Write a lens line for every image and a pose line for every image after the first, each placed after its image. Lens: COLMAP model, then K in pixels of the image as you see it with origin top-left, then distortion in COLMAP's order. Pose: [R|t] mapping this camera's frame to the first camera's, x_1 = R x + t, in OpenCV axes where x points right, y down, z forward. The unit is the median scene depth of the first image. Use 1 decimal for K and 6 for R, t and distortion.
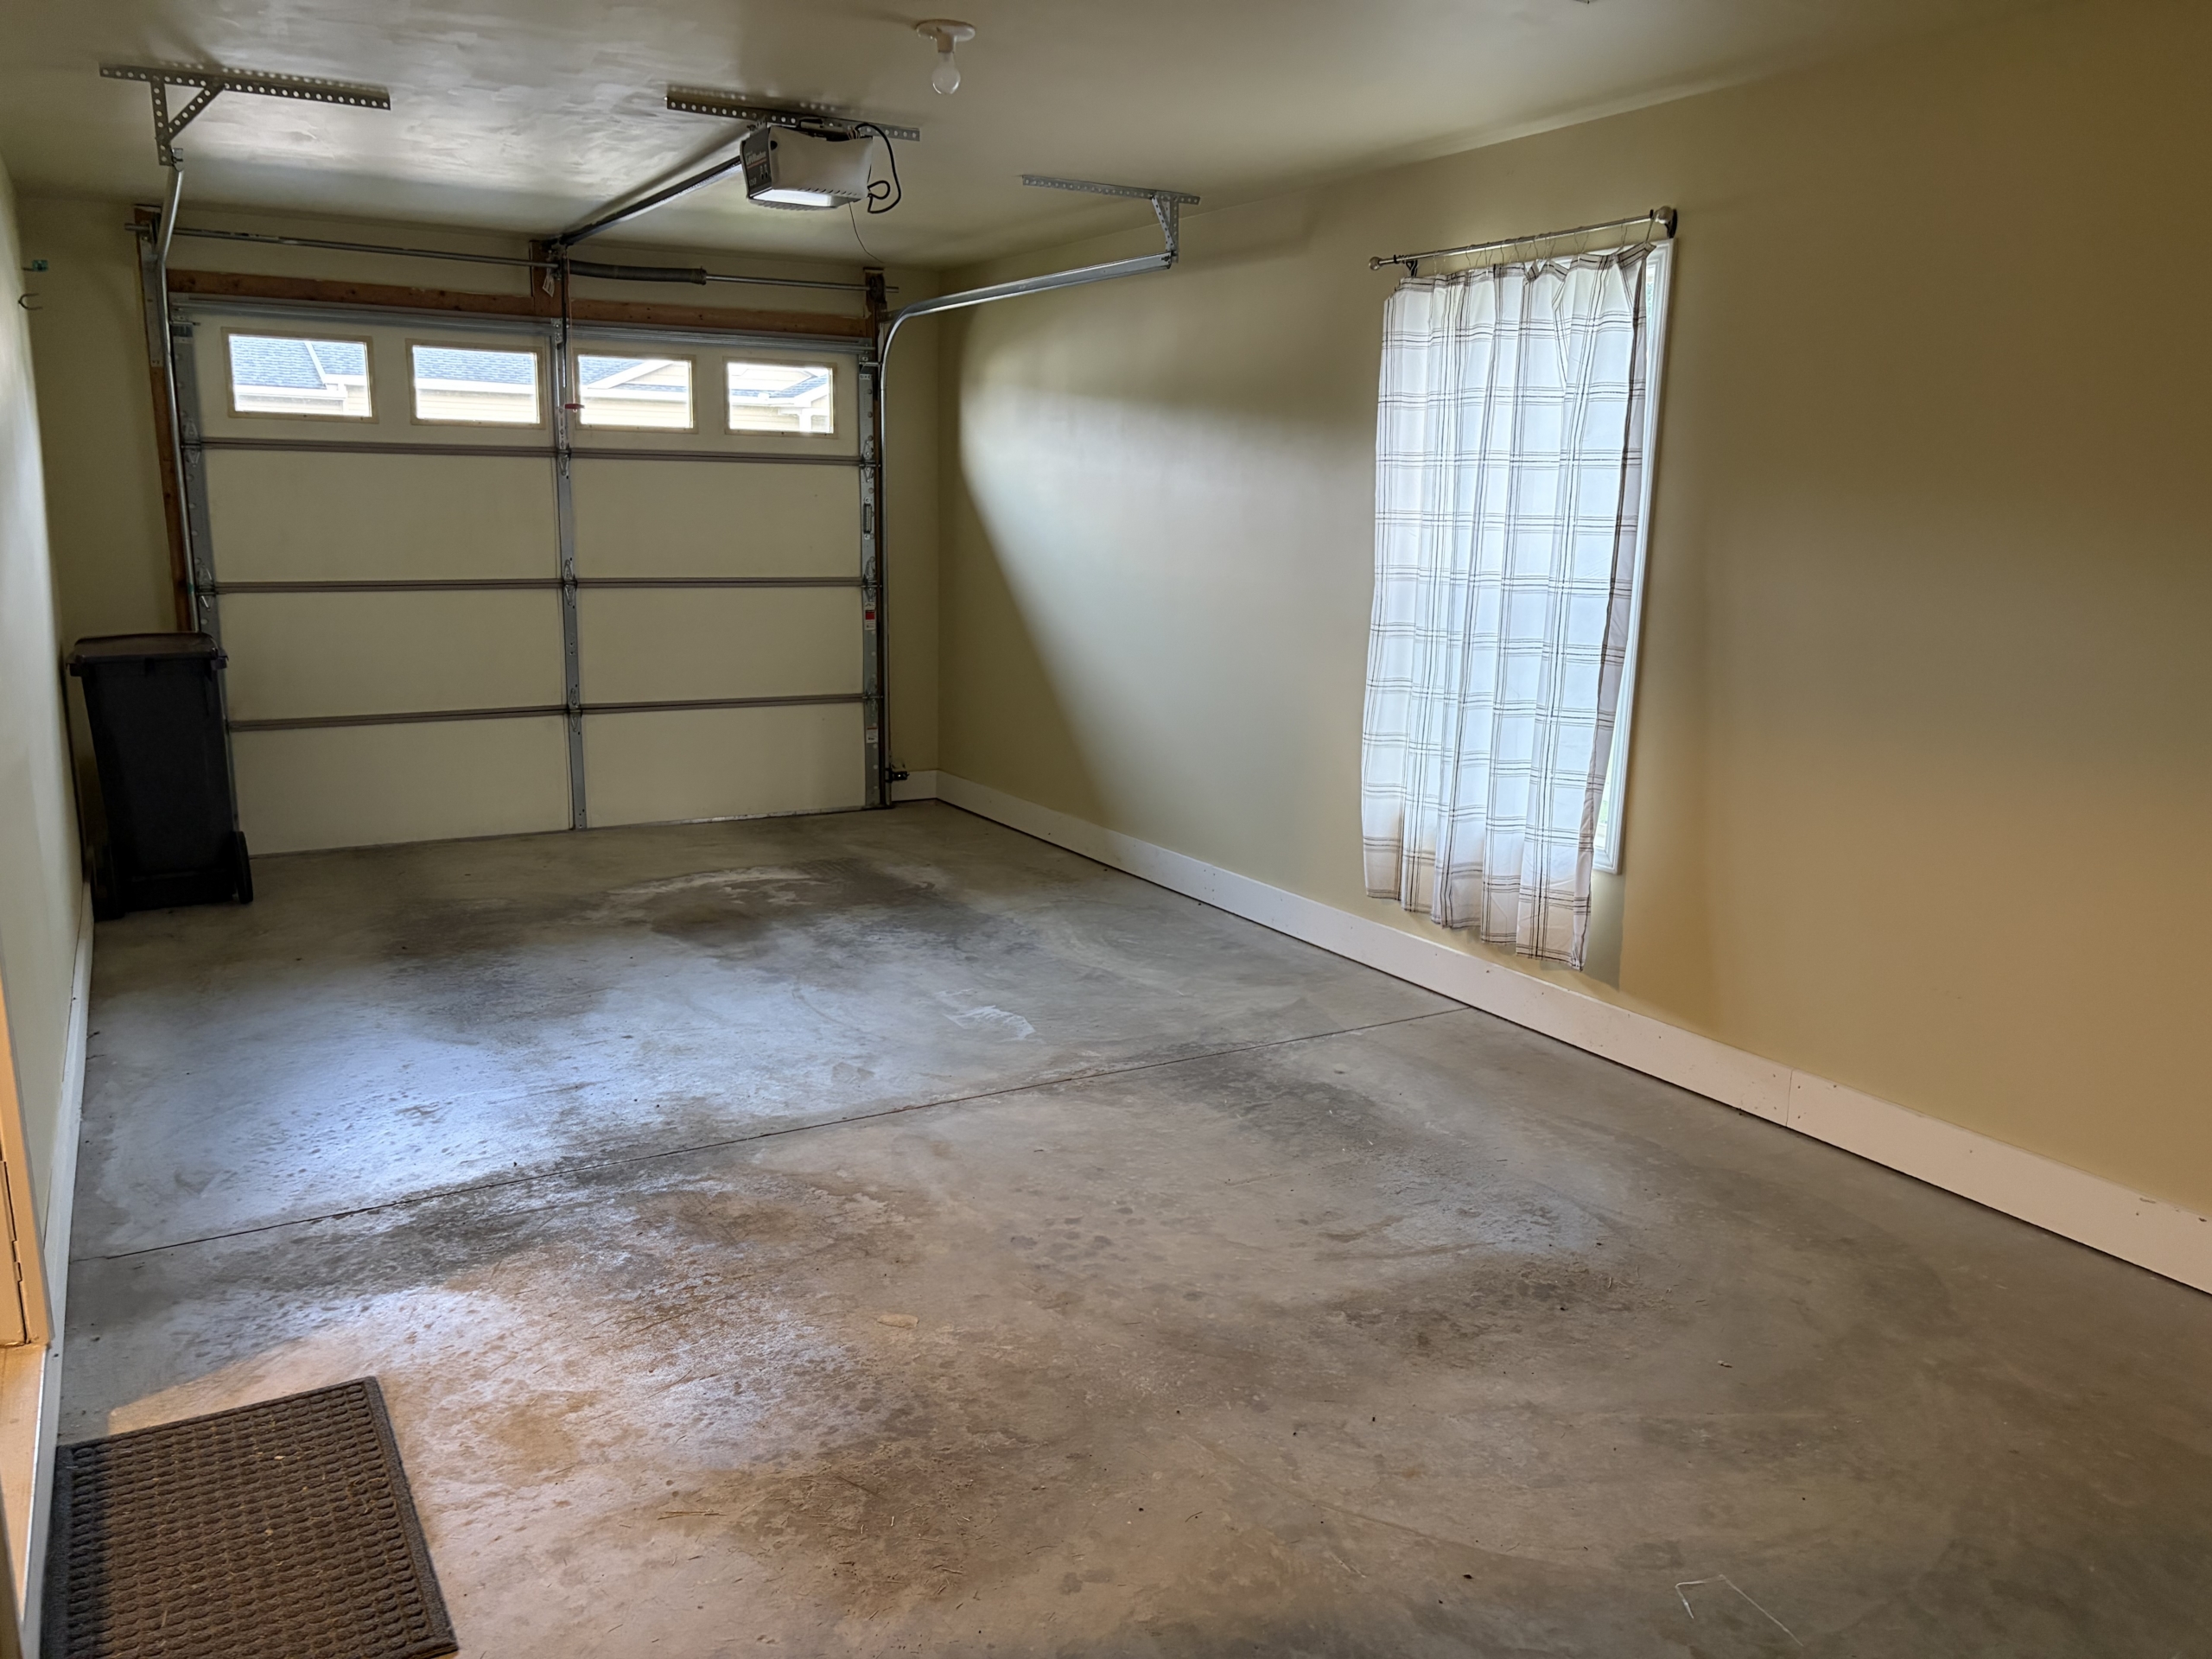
lens RADIAL K [[1673.3, 0, 1096.8], [0, 1673.3, 828.2], [0, 0, 1]] dist [0.078019, -0.089843]
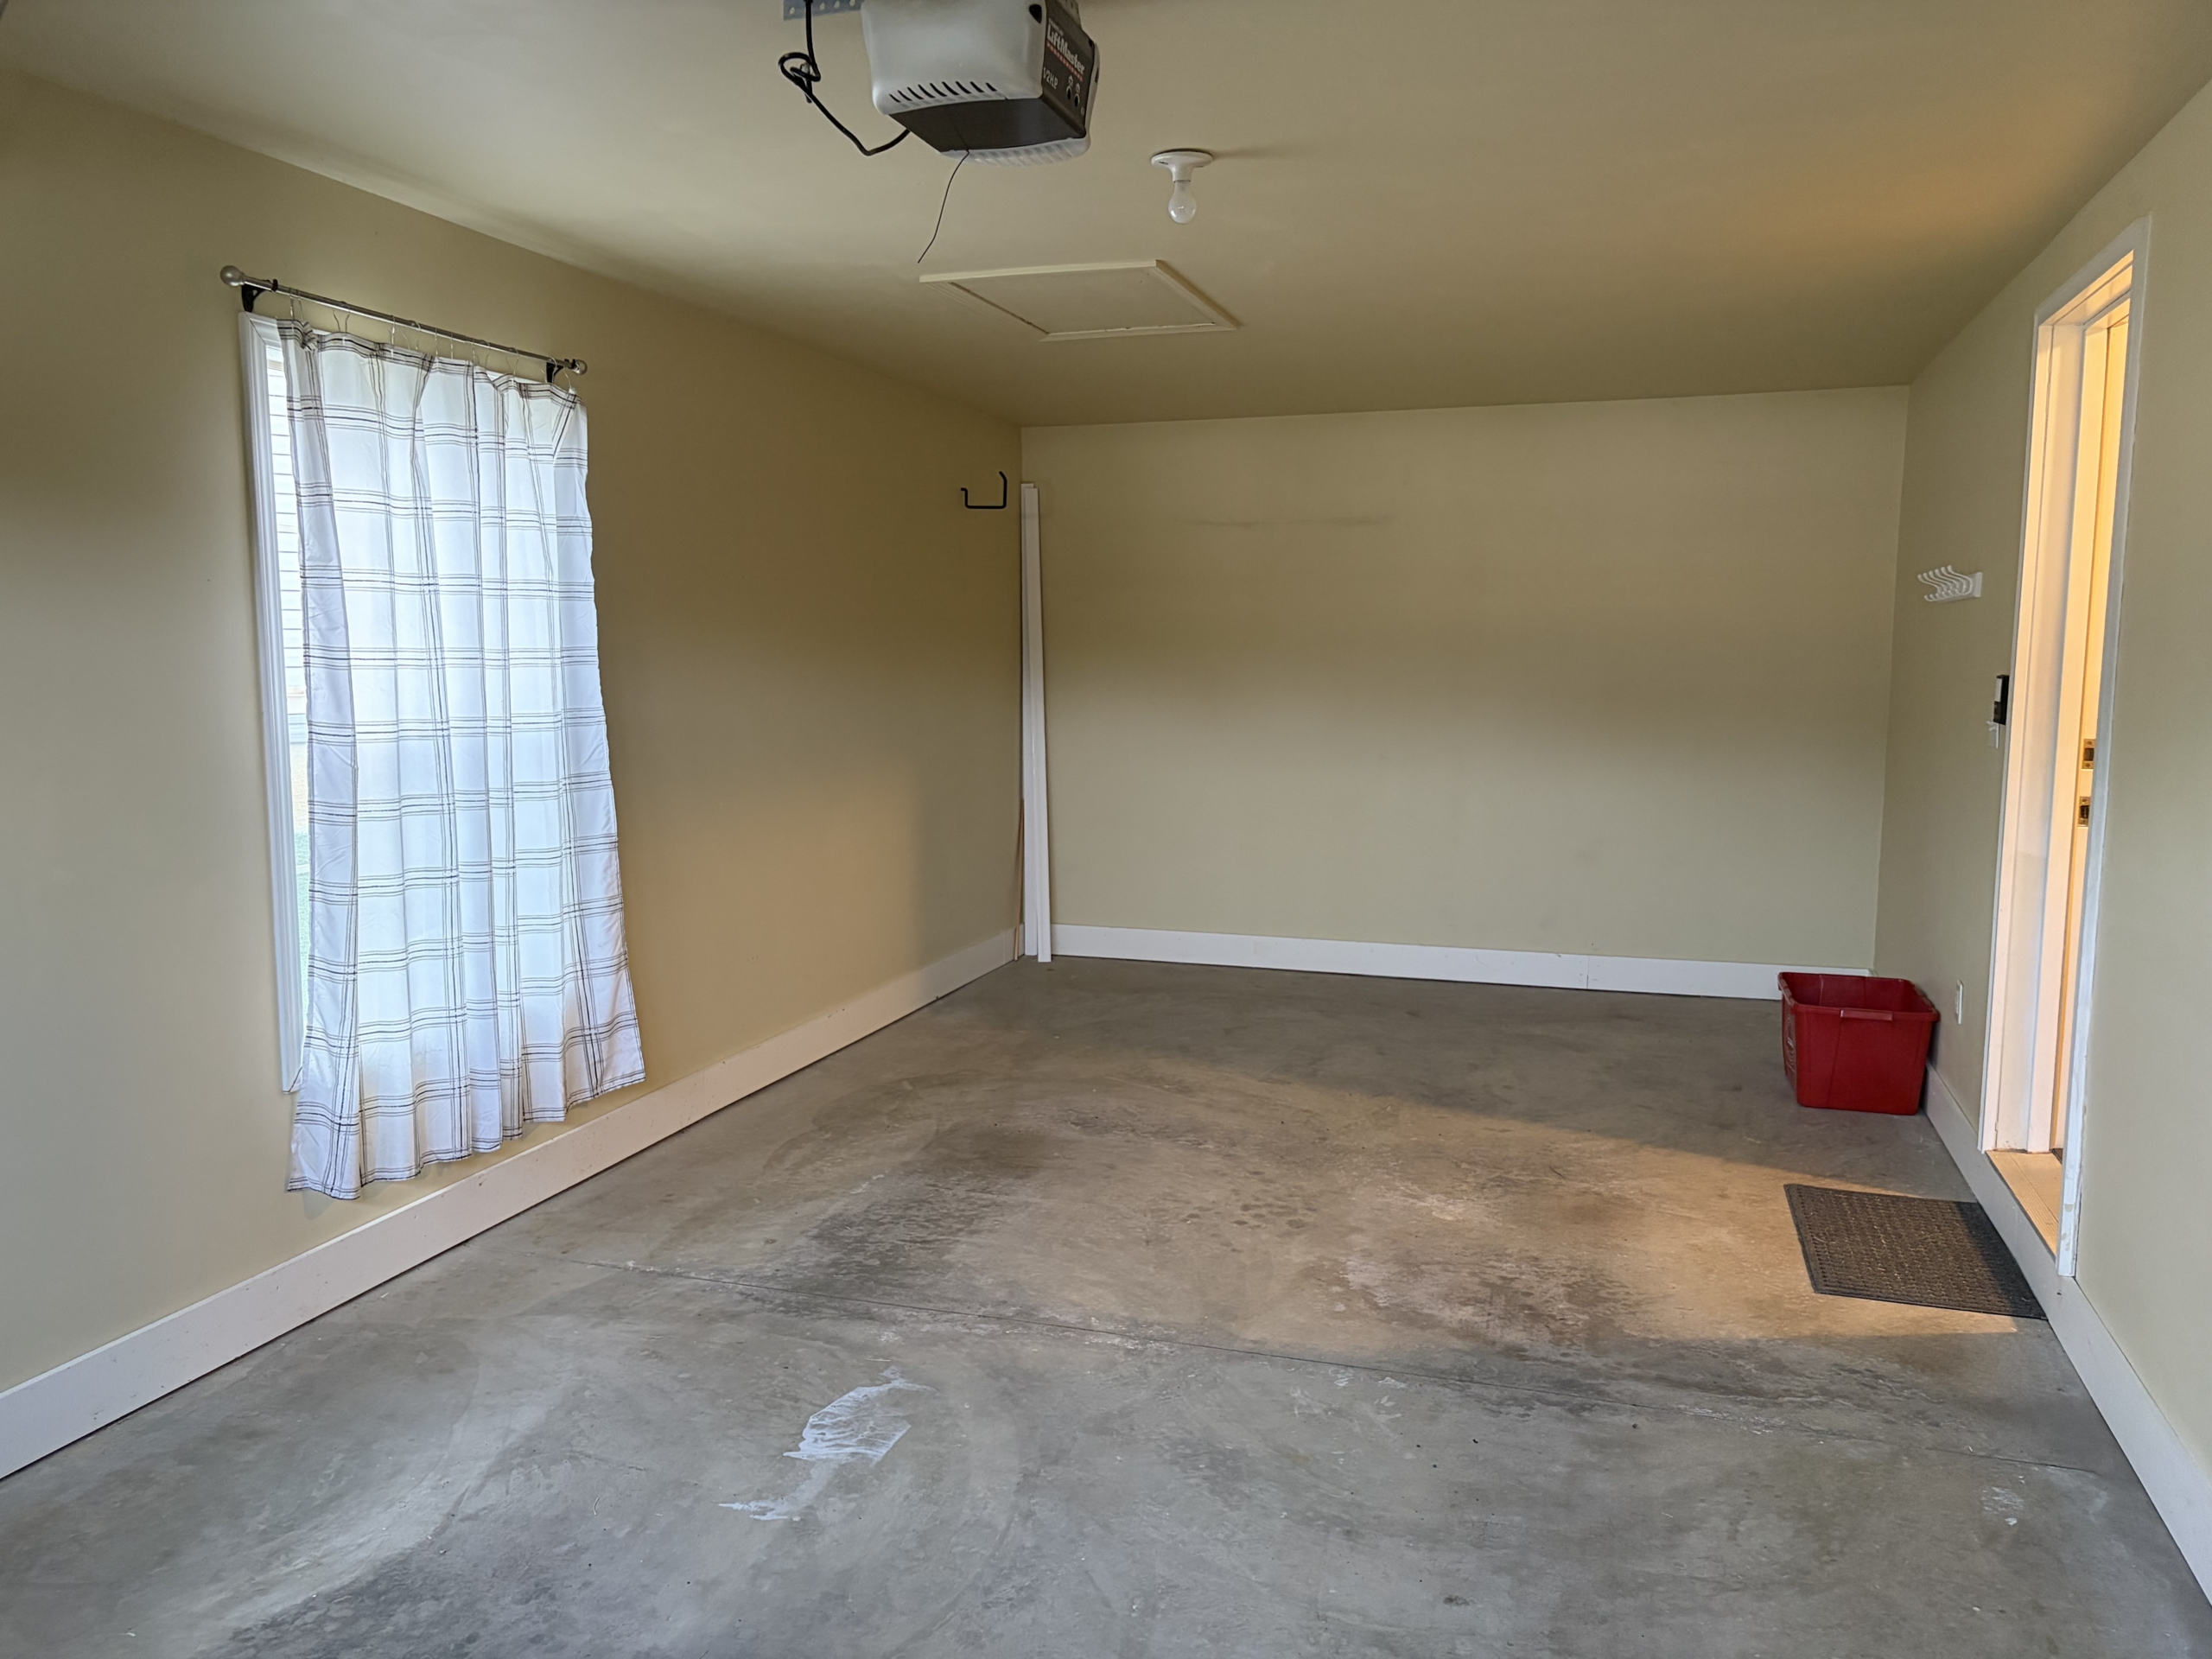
lens RADIAL K [[1673.3, 0, 1096.8], [0, 1673.3, 828.2], [0, 0, 1]] dist [0.078019, -0.089843]
pose [[-0.674365, -0.099078, 0.731720, -0.670617], [0.134926, 0.957738, 0.254032, -0.301605], [-0.725966, 0.270038, -0.632498, 1.470724]]
